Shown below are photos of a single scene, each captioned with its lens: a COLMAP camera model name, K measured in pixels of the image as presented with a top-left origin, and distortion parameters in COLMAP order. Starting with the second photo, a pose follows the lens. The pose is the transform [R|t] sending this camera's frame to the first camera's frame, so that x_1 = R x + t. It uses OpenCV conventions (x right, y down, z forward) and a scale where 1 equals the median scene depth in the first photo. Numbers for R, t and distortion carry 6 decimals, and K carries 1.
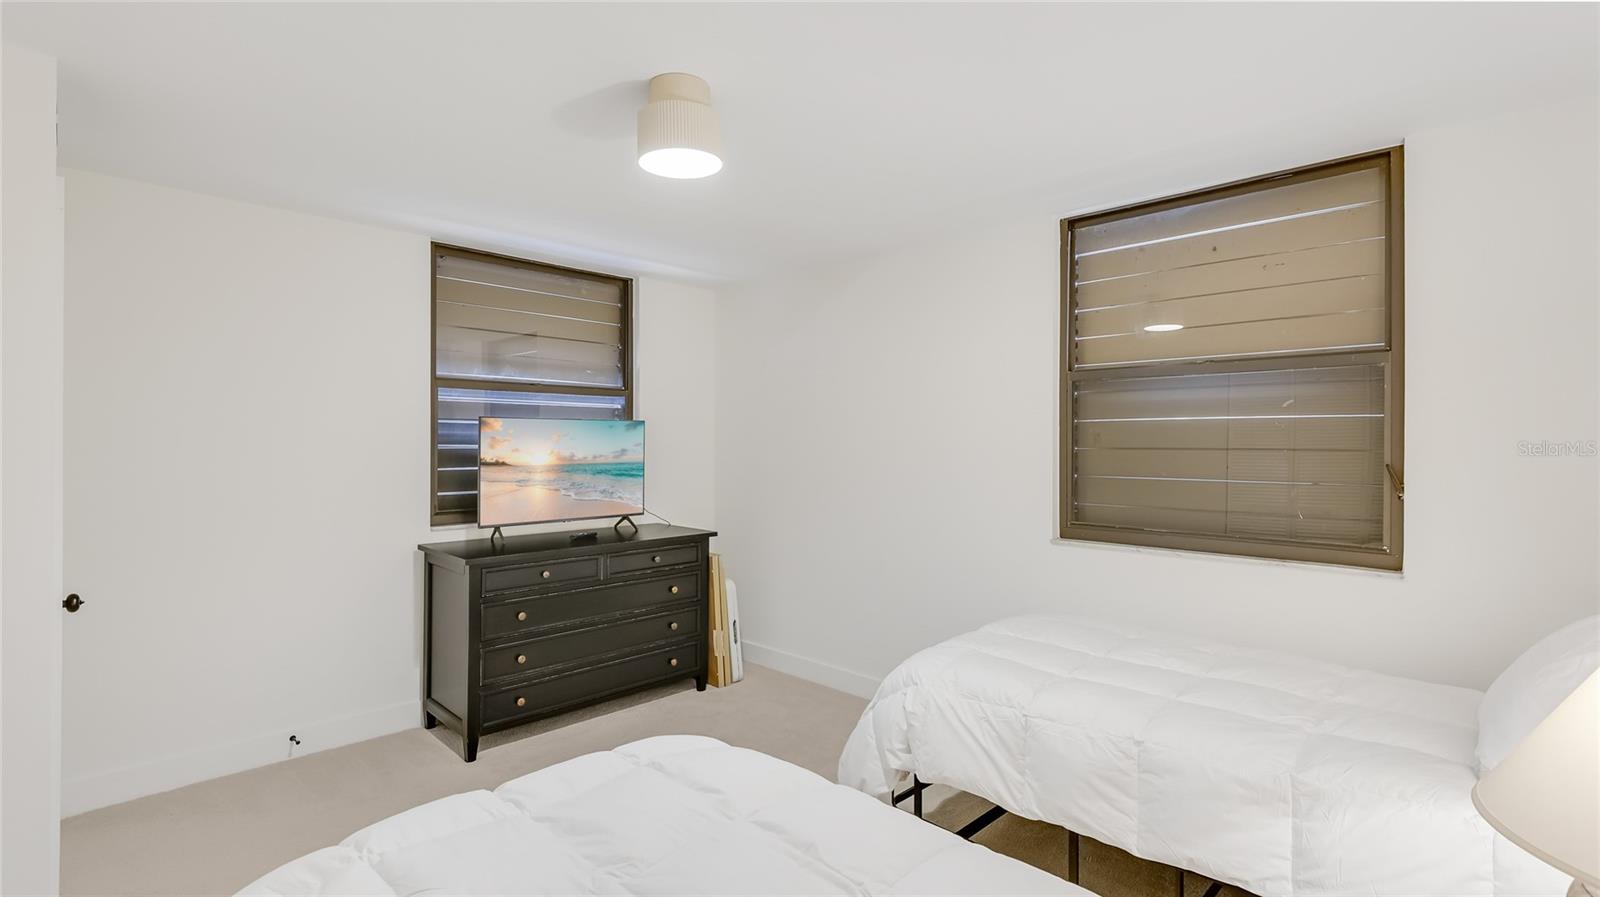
lens RADIAL K [[753.8, 0, 803.0], [0, 753.8, 448.4], [0, 0, 1]] dist [0.000054, 0.000759]
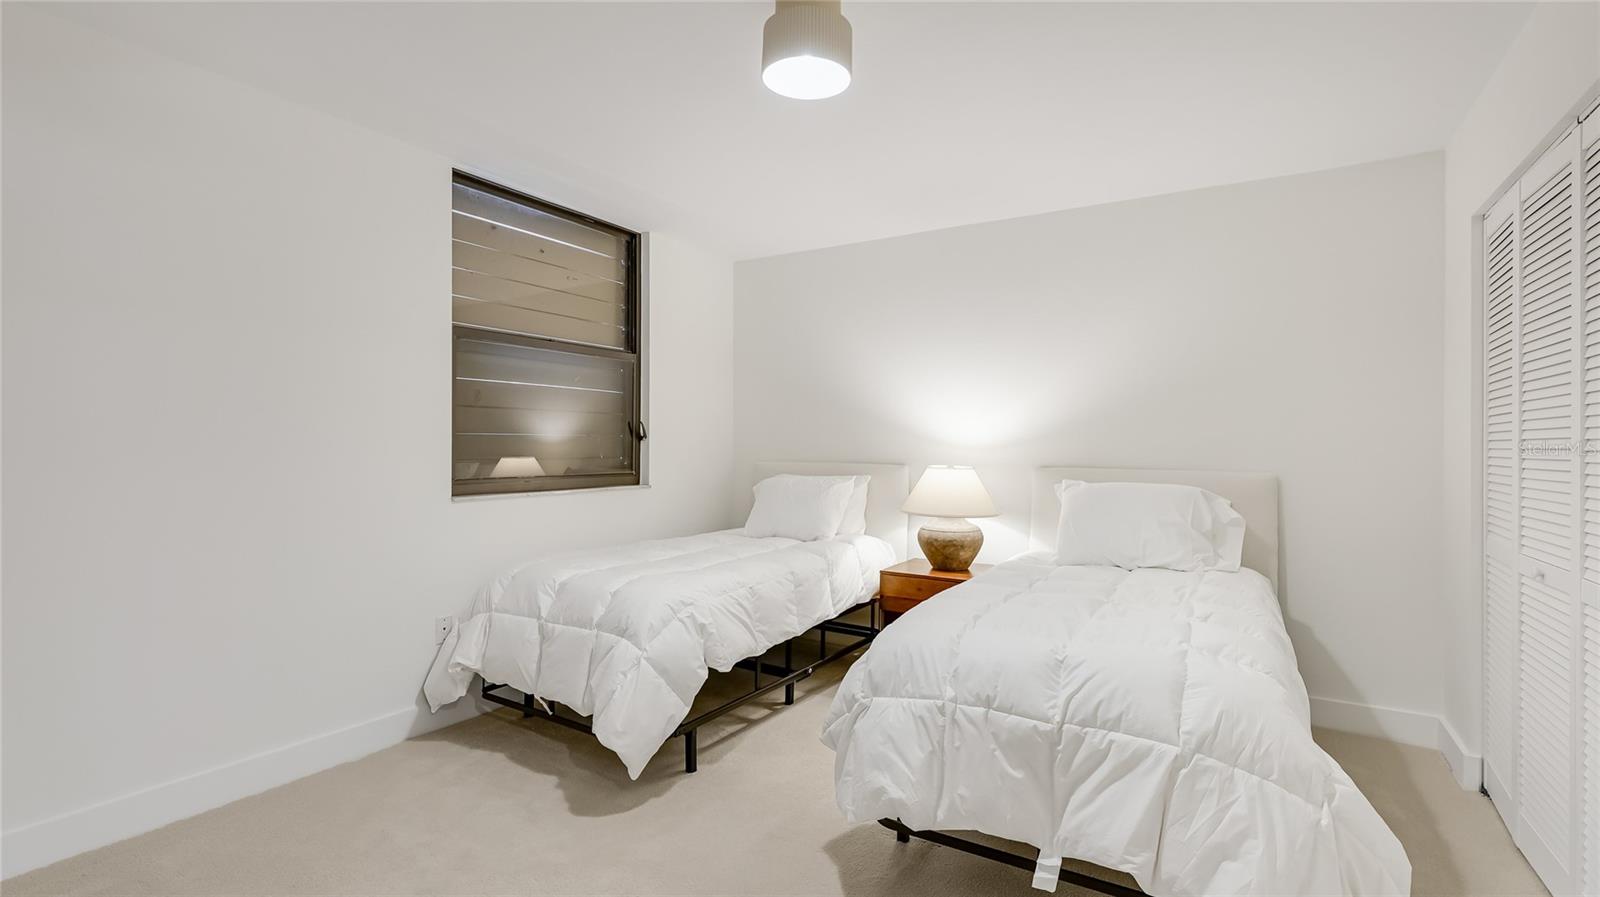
lens RADIAL K [[753.8, 0, 803.0], [0, 753.8, 448.4], [0, 0, 1]] dist [0.000054, 0.000759]
pose [[-0.172655, -0.031560, 0.984477, -1.134630], [0.023649, 0.999066, 0.036175, 0.040183], [-0.984698, 0.029527, -0.171747, 1.148767]]
